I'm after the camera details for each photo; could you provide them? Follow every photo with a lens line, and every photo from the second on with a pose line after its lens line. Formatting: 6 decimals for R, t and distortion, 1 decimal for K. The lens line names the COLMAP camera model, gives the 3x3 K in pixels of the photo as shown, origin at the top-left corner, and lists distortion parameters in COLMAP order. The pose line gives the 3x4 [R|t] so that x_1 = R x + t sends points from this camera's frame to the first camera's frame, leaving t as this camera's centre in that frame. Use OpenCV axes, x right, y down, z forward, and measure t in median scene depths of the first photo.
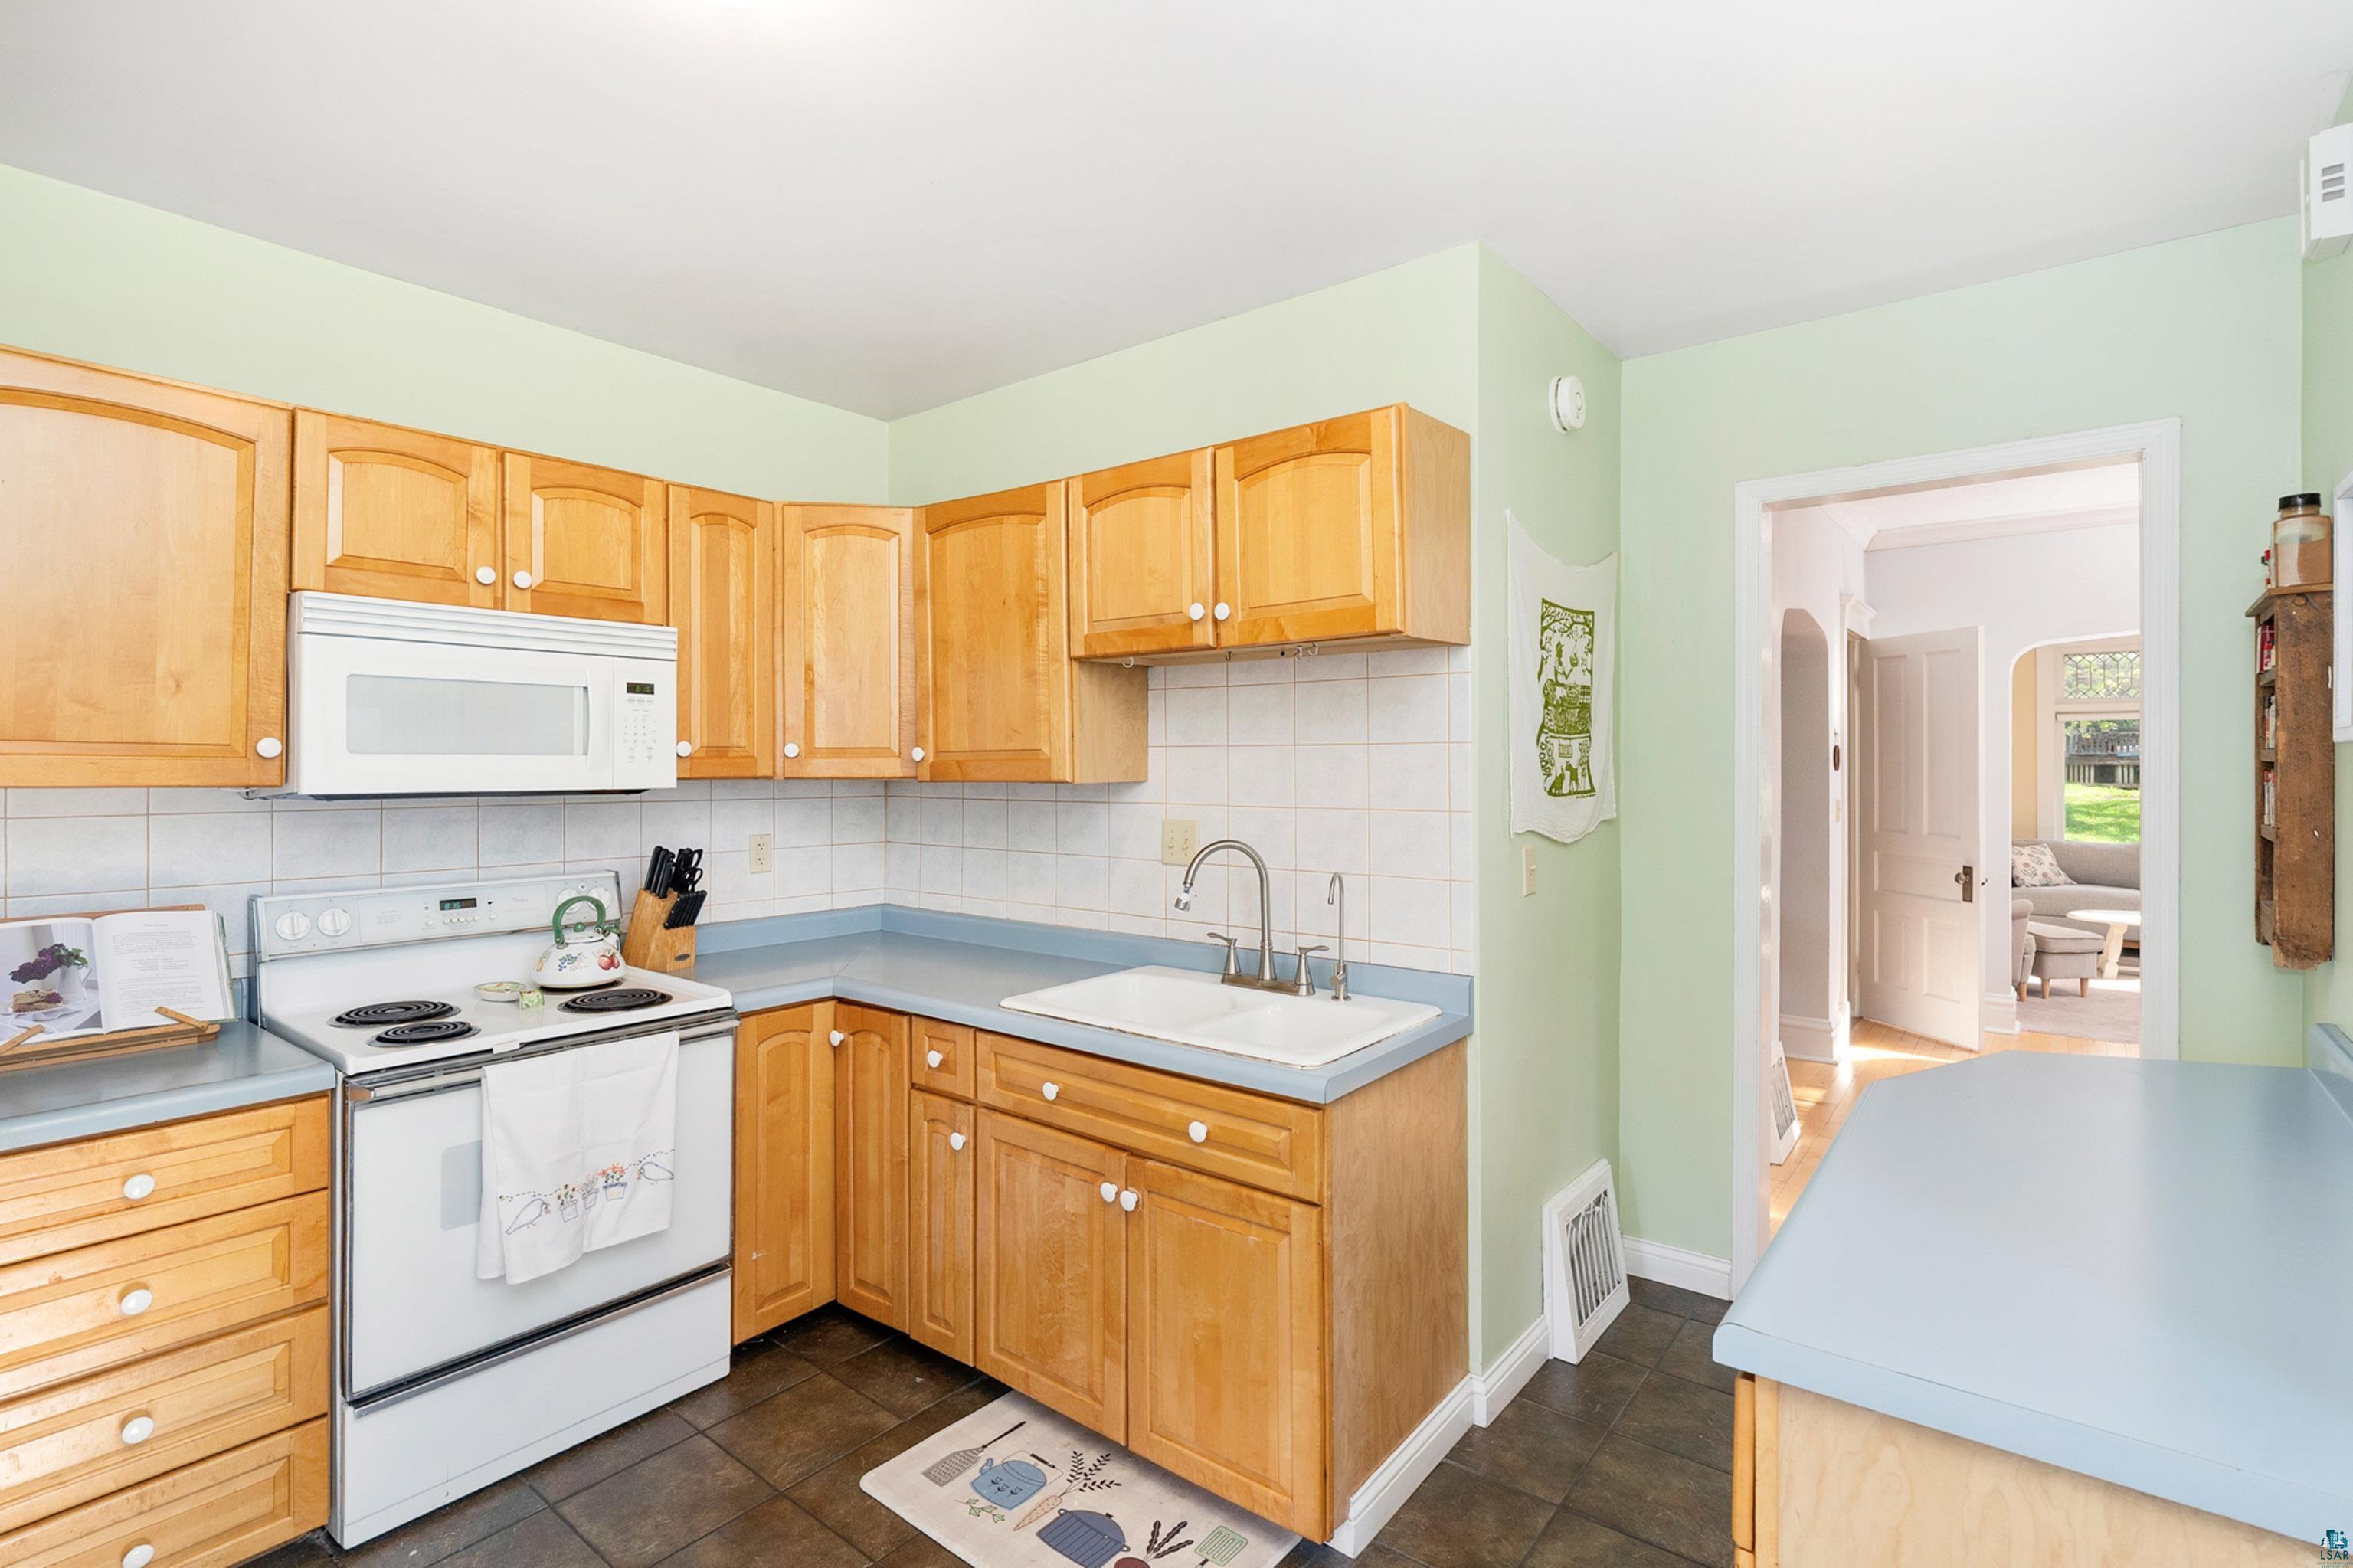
lens RADIAL K [[1115.0, 0, 1181.1], [0, 1115.0, 765.5], [0, 0, 1]] dist [-0.000939, 0.000075]
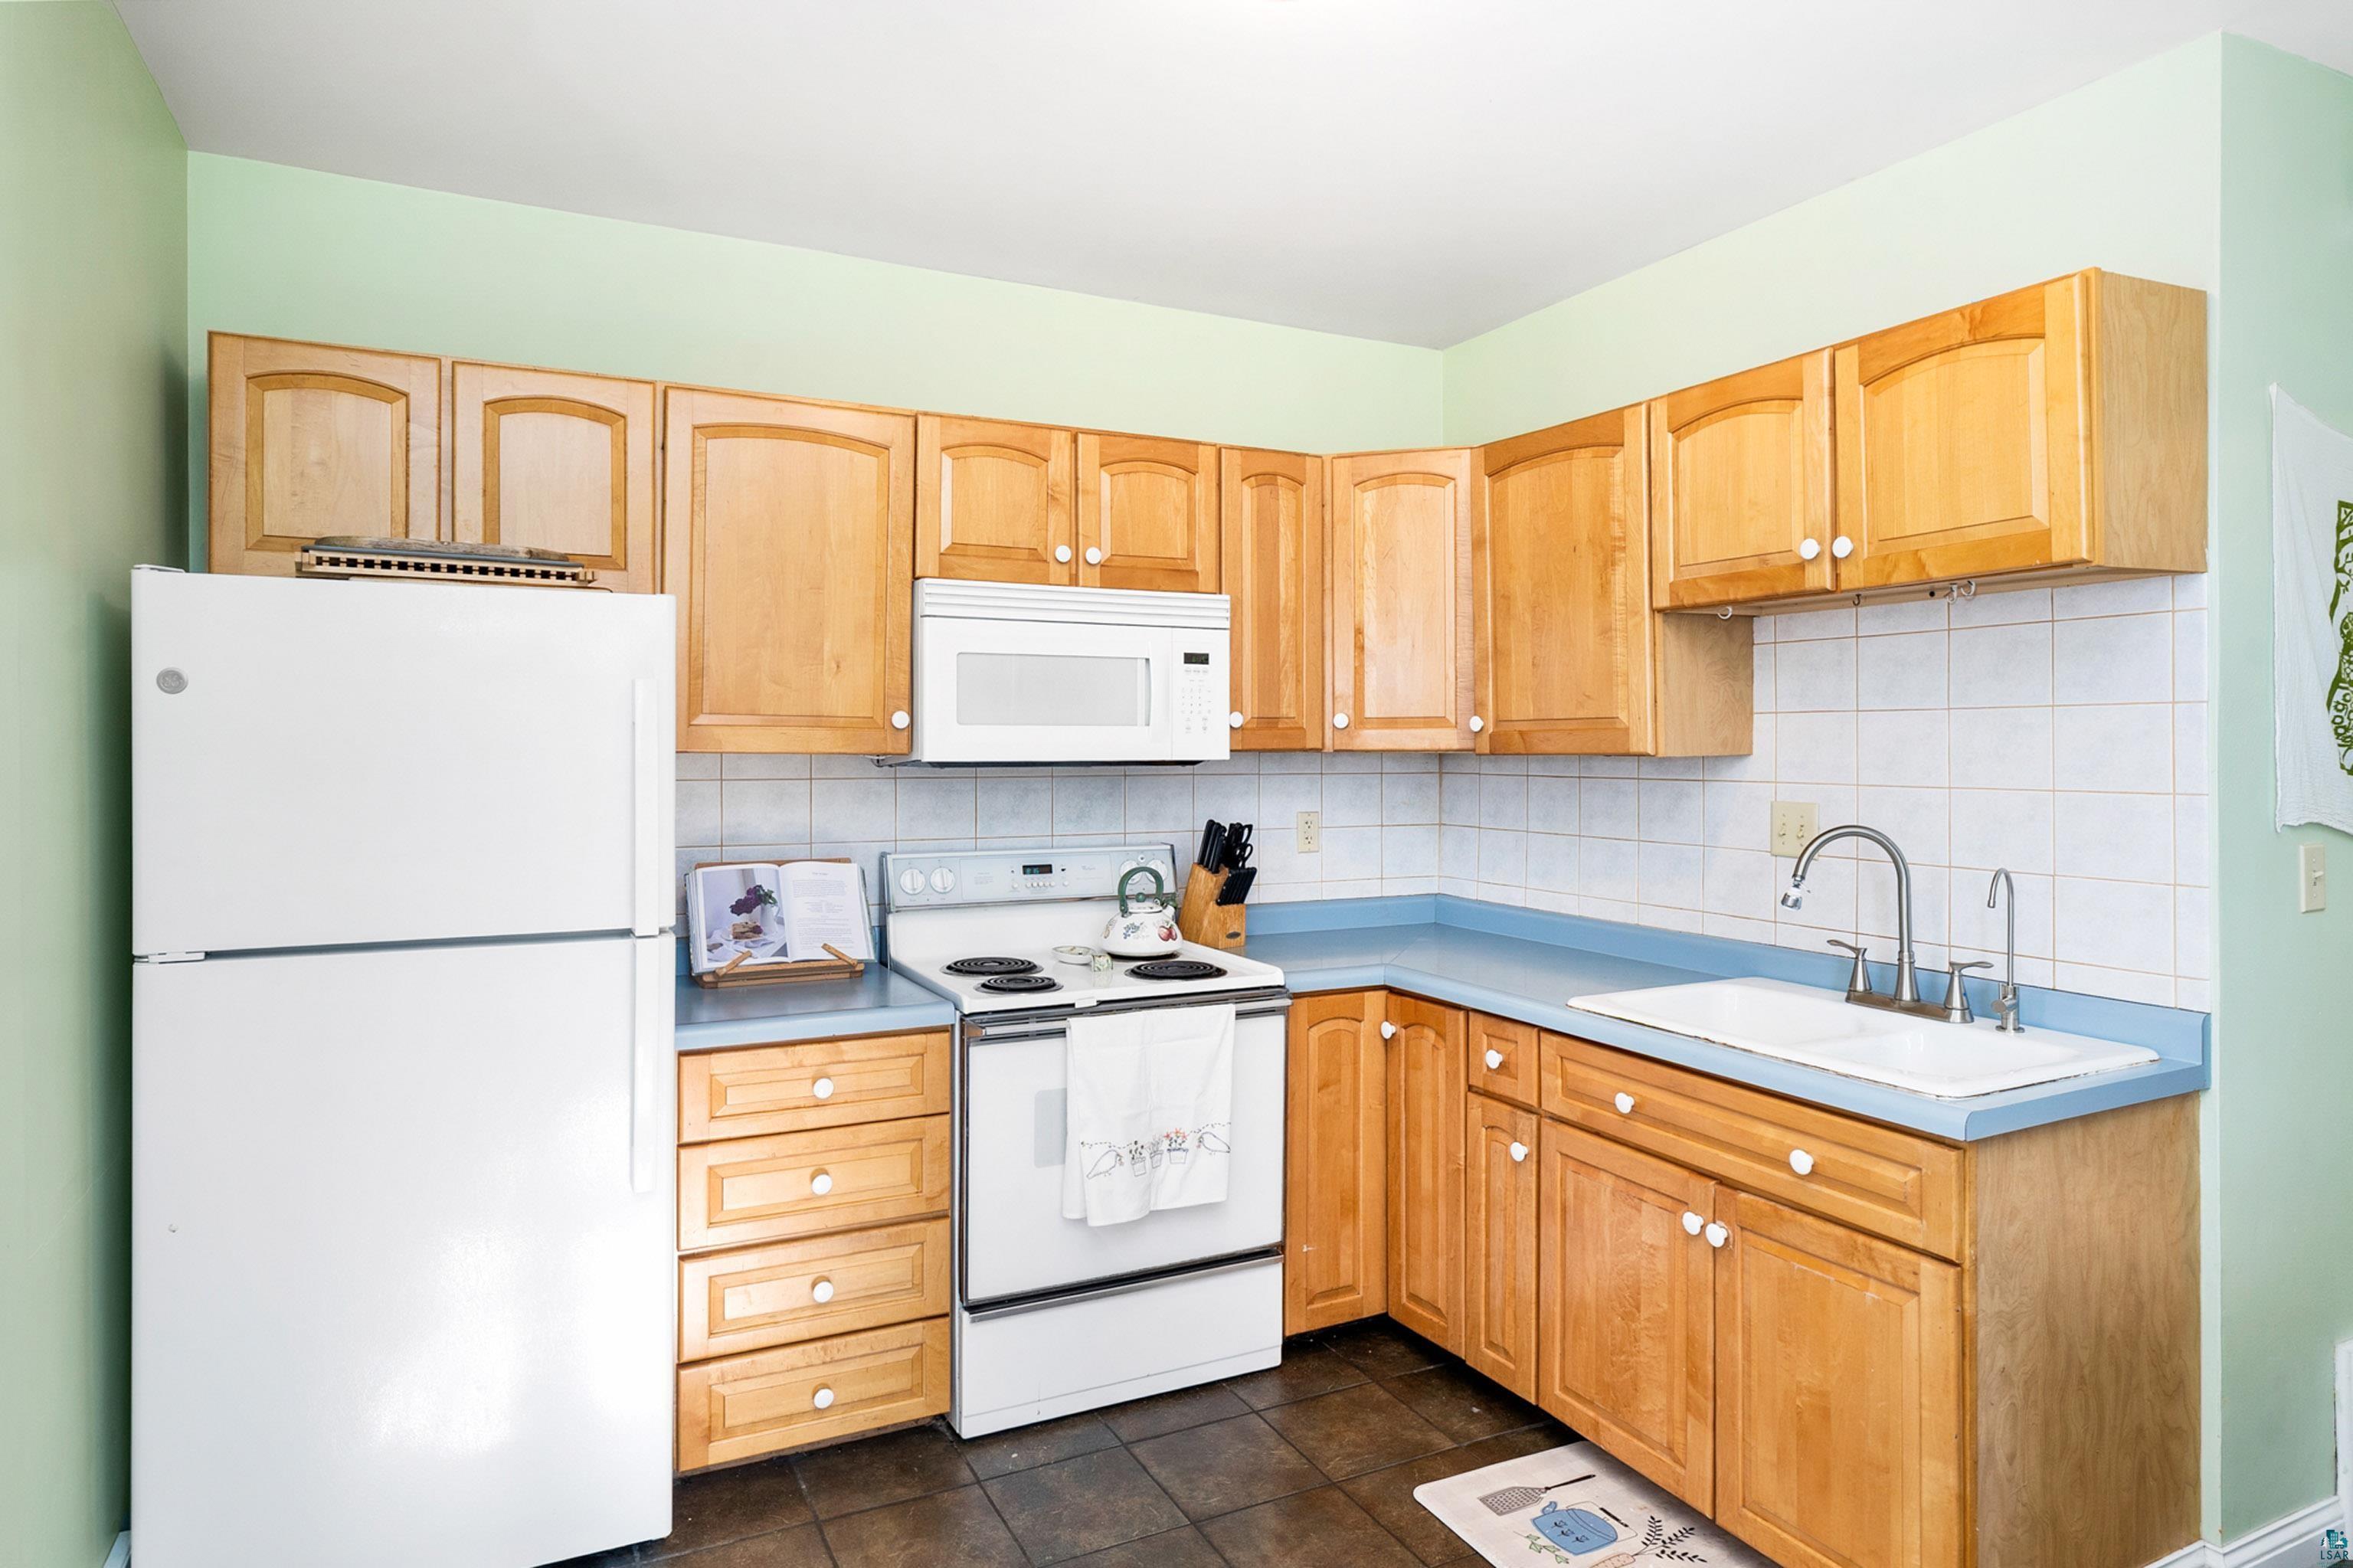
lens RADIAL K [[1362.2, 0, 1187.9], [0, 1362.2, 744.3], [0, 0, 1]] dist [-0.003816, -0.002005]
pose [[0.904296, 0.001149, -0.426904, 0.028142], [-0.000869, 0.999999, 0.000851, 0.007111], [0.426905, -0.000398, 0.904297, -0.113823]]
